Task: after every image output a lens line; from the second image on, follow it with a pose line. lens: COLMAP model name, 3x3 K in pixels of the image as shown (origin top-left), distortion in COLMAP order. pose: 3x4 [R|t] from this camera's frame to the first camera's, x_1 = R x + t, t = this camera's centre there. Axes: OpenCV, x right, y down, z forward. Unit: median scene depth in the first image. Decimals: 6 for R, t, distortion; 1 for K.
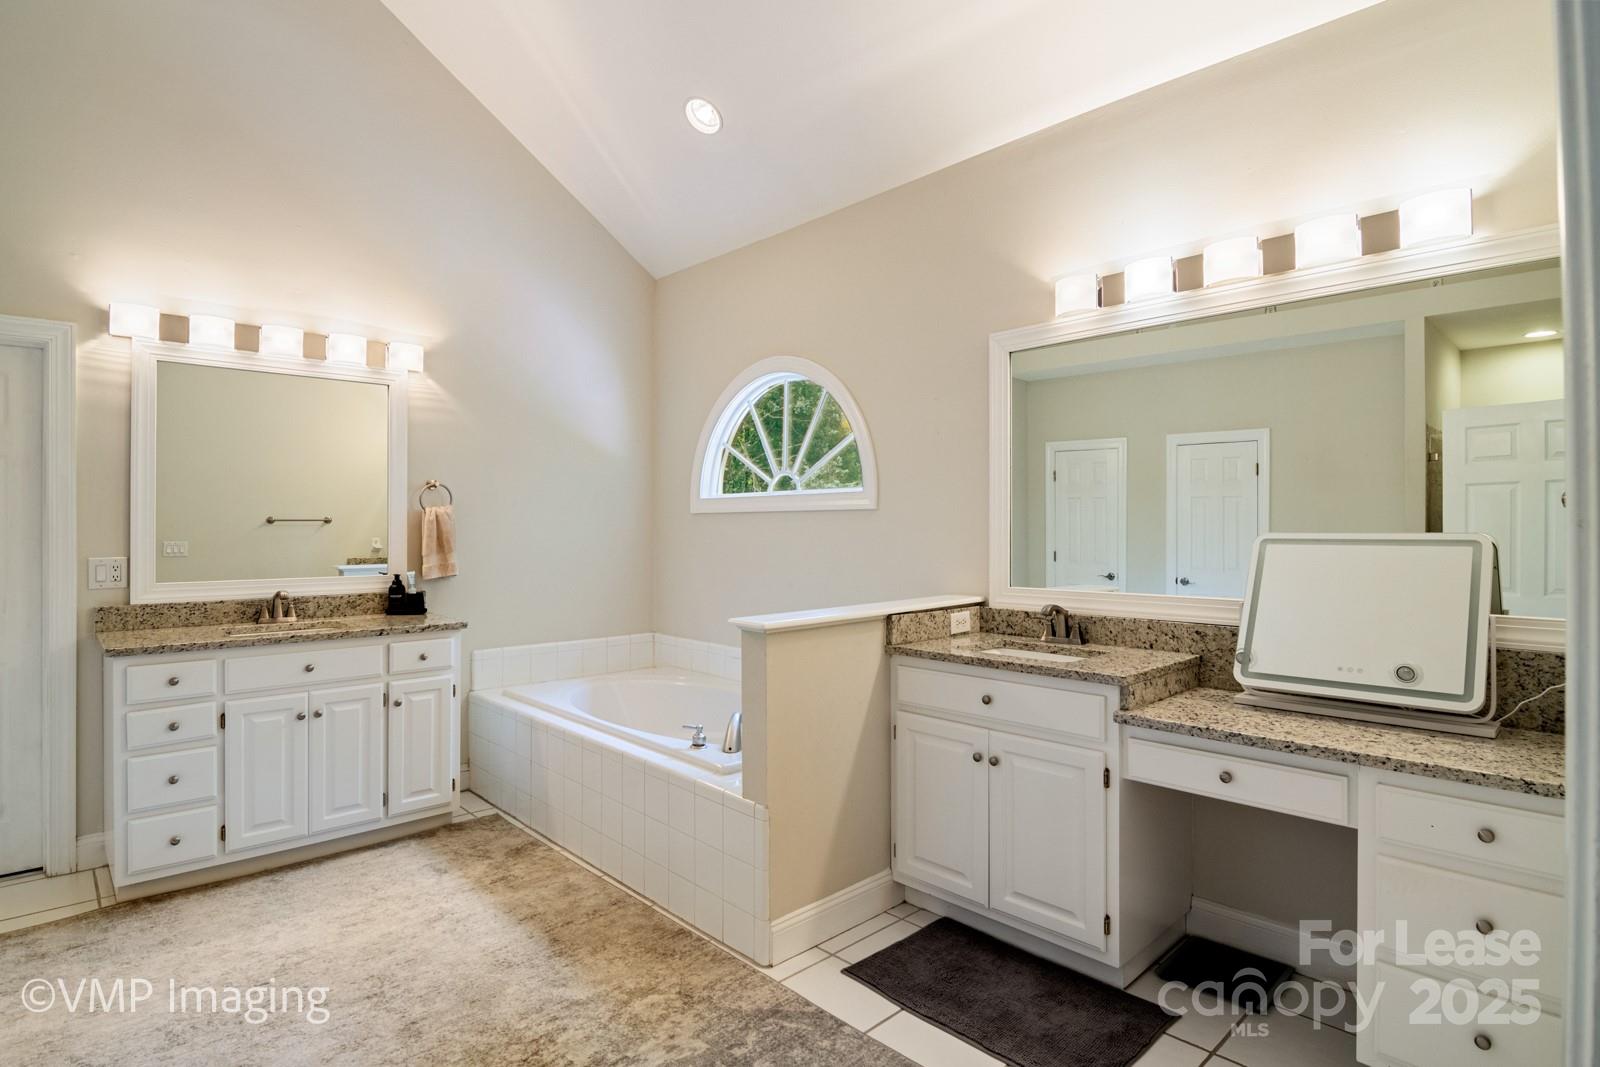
lens RADIAL K [[840.8, 0, 795.5], [0, 840.8, 492.2], [0, 0, 1]] dist [-0.003281, -0.009680]
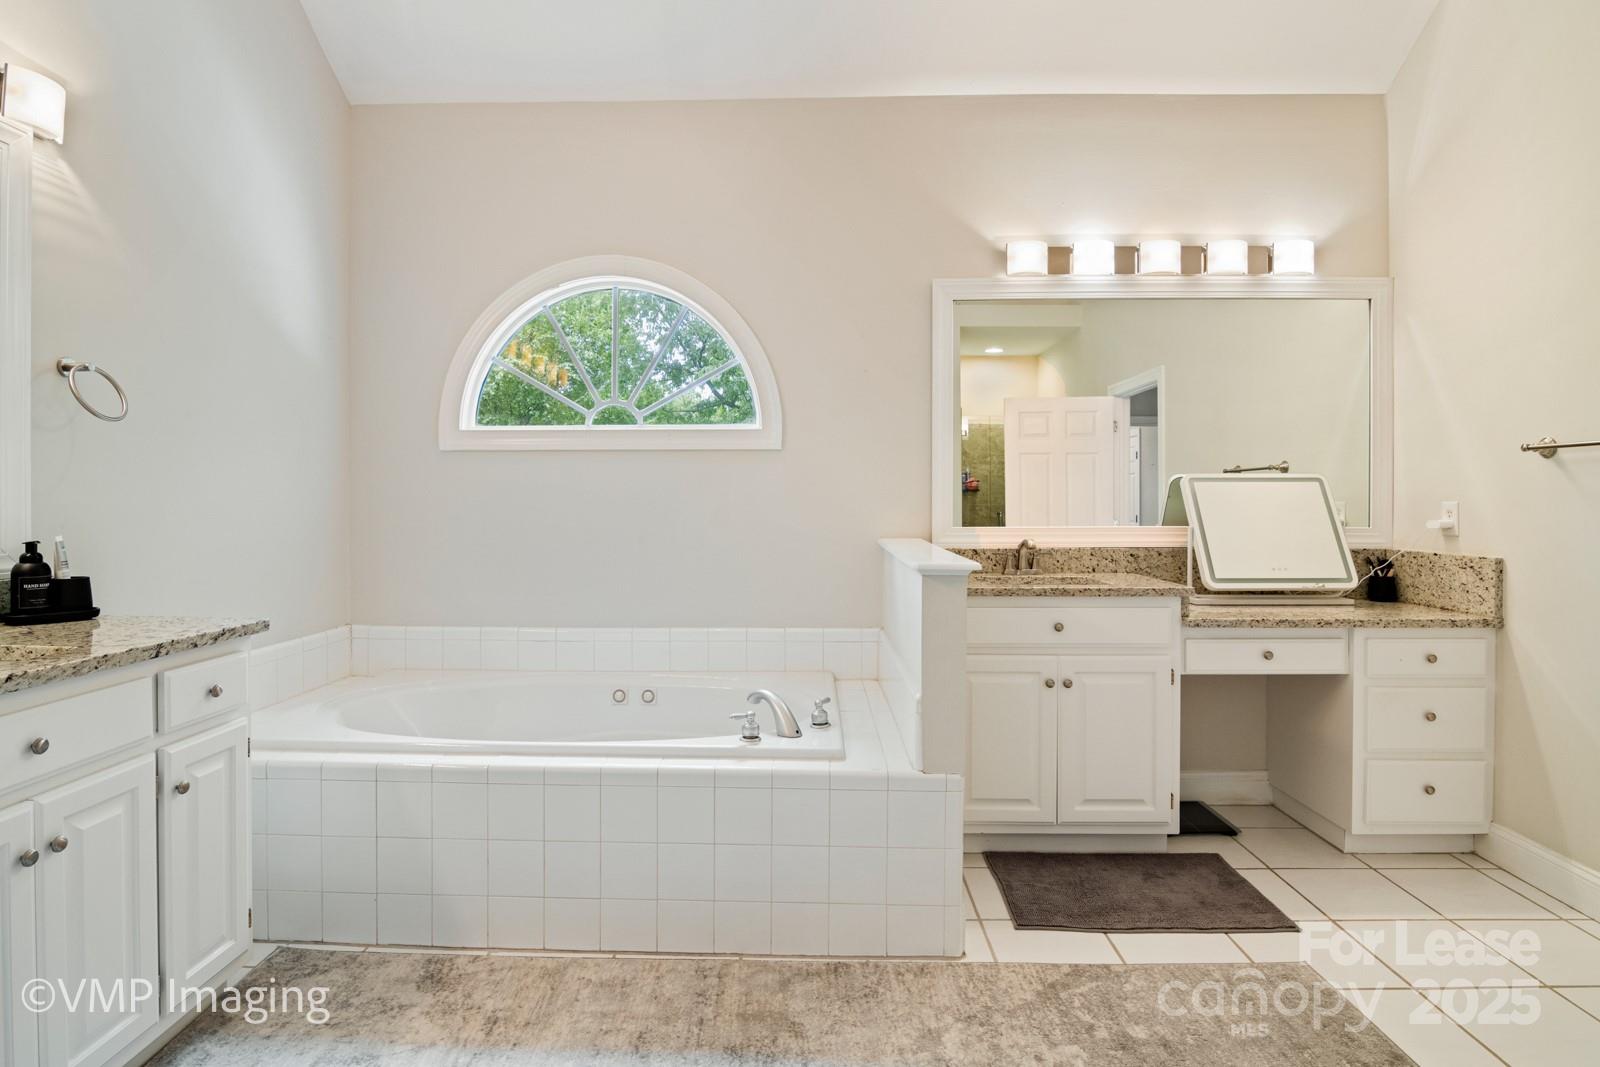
lens RADIAL K [[840.8, 0, 795.5], [0, 840.8, 492.2], [0, 0, 1]] dist [-0.003281, -0.009680]
pose [[0.697256, 0.009248, 0.716763, -0.710511], [-0.028852, 0.999469, 0.015172, 0.068213], [-0.716242, -0.031258, 0.697152, 0.480704]]
